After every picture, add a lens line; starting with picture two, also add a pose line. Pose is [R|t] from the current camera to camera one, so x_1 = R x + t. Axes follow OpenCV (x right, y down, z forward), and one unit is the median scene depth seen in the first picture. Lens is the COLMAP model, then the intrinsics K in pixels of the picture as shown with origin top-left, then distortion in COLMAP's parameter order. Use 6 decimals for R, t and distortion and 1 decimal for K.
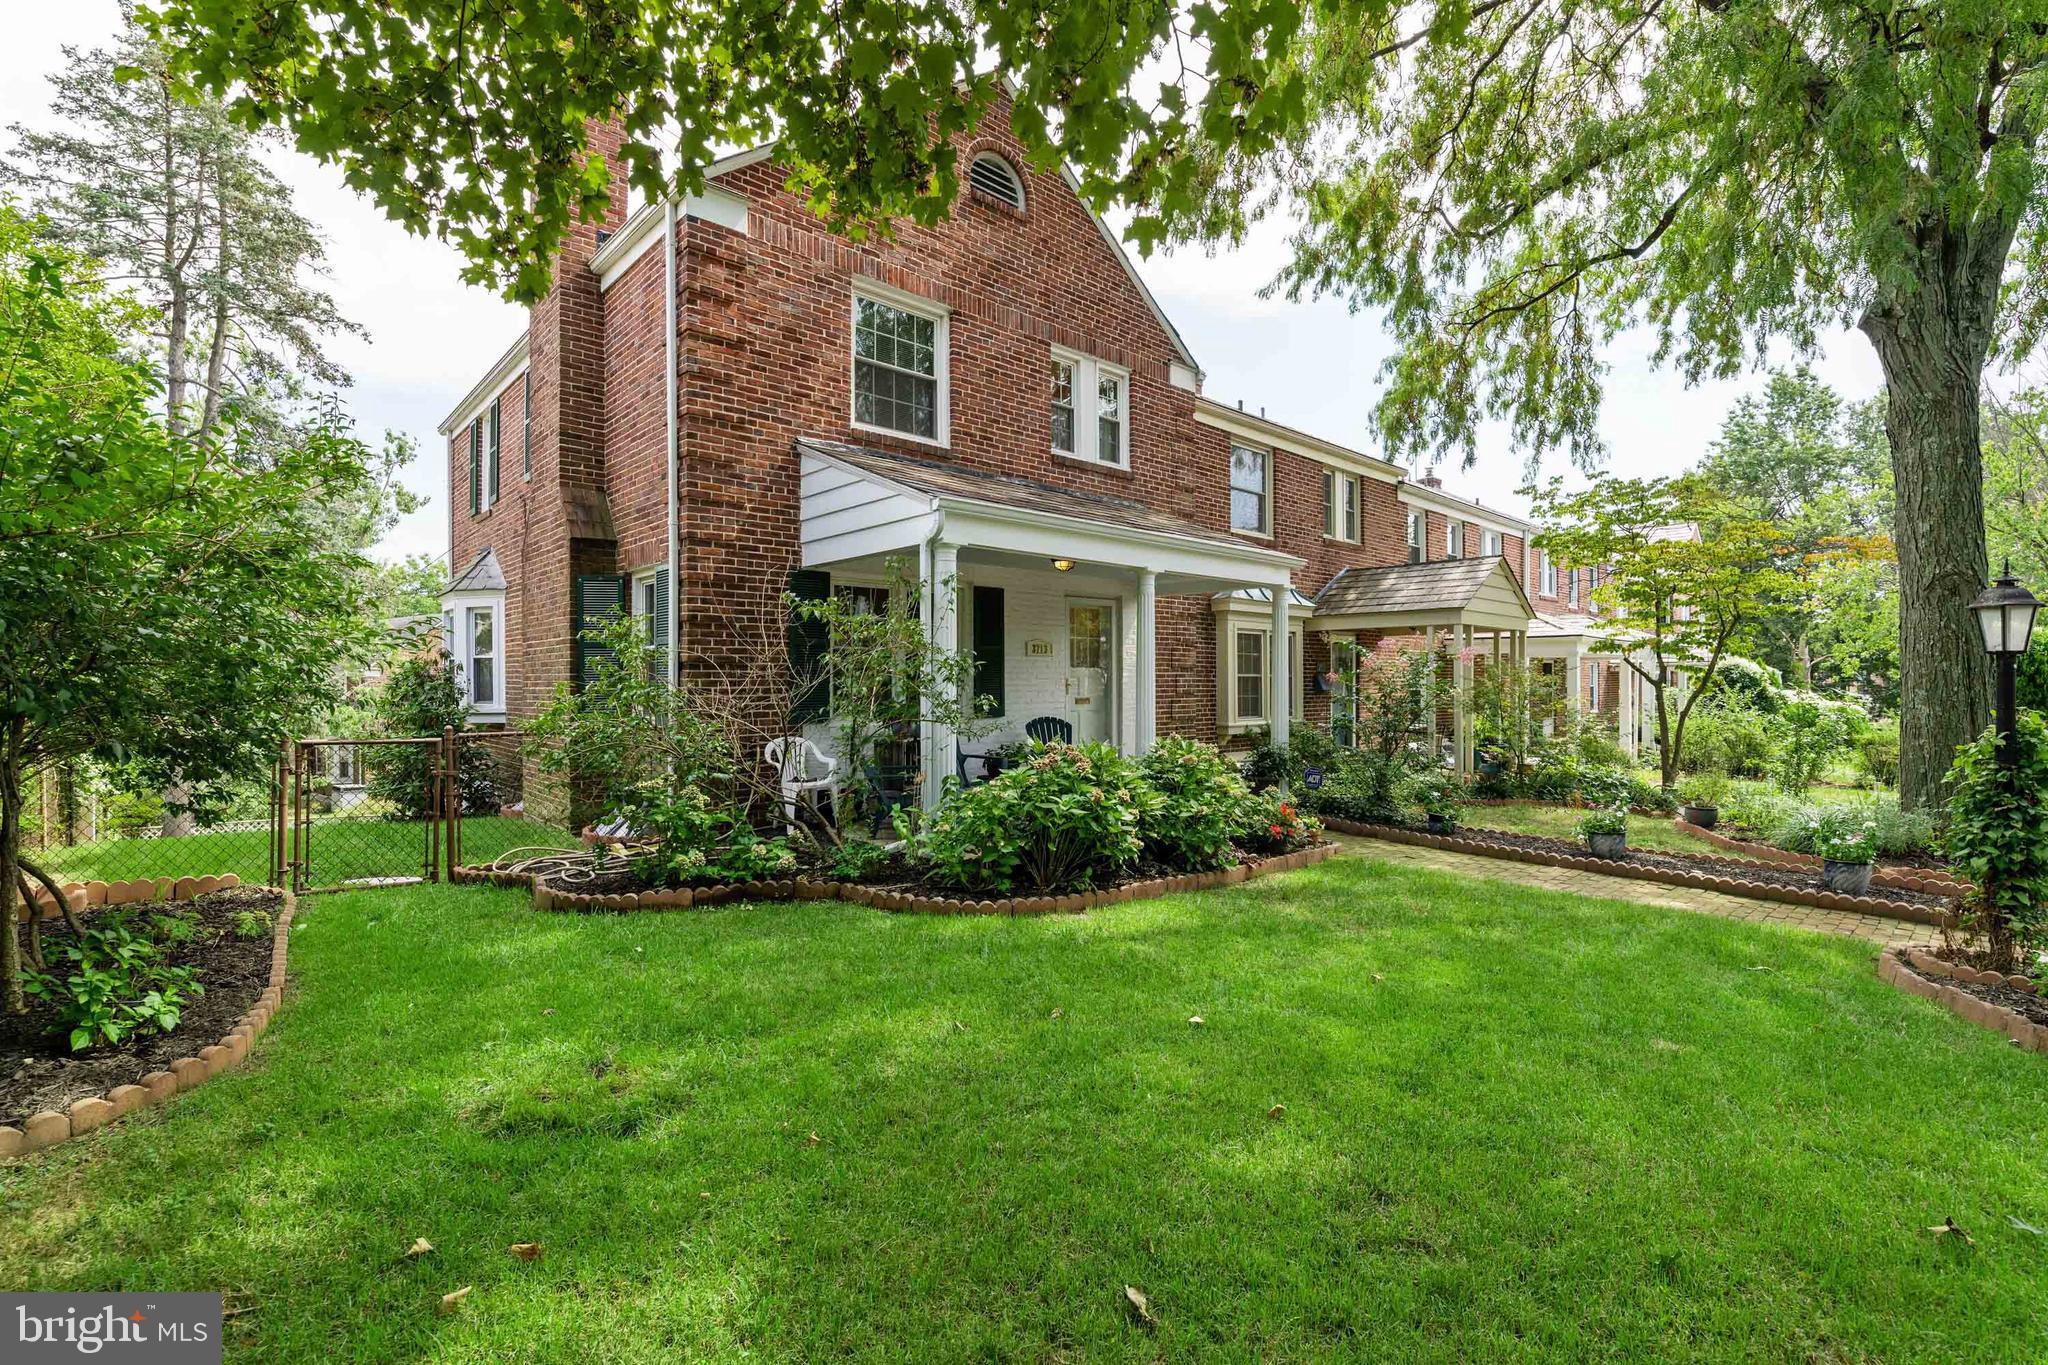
lens RADIAL K [[931.0, 0, 1029.6], [0, 931.0, 683.0], [0, 0, 1]] dist [-0.014714, -0.009402]
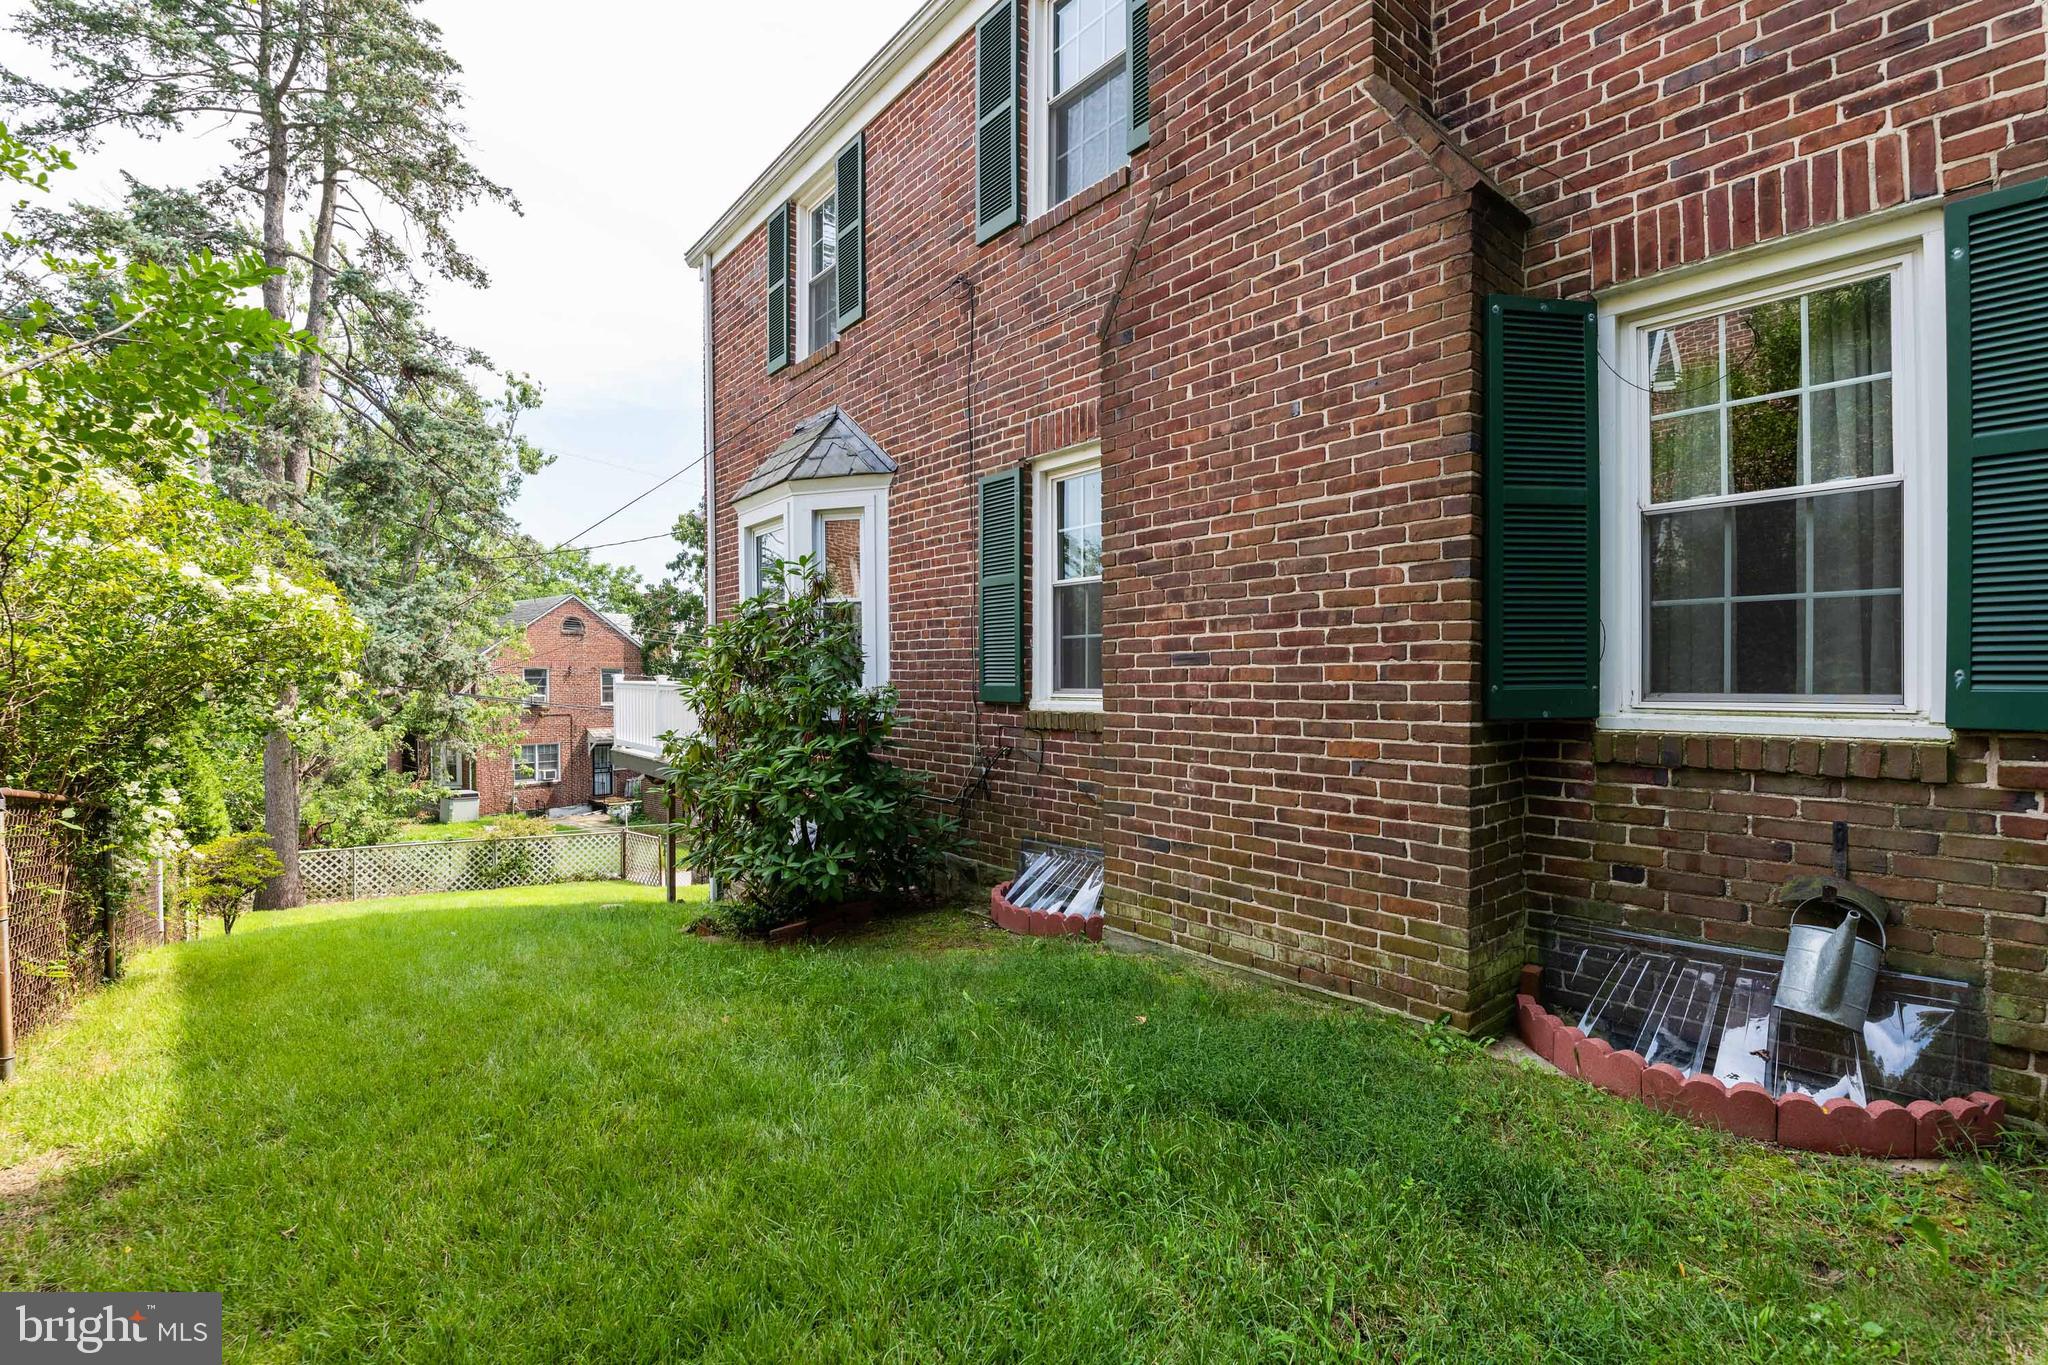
lens RADIAL K [[931.0, 0, 1013.8], [0, 931.0, 684.6], [0, 0, 1]] dist [-0.014714, -0.009402]
pose [[0.997729, -0.002496, -0.067309, -0.274749], [0.003099, 0.999956, 0.008855, 0.006144], [0.067283, -0.009043, 0.997693, 0.282703]]
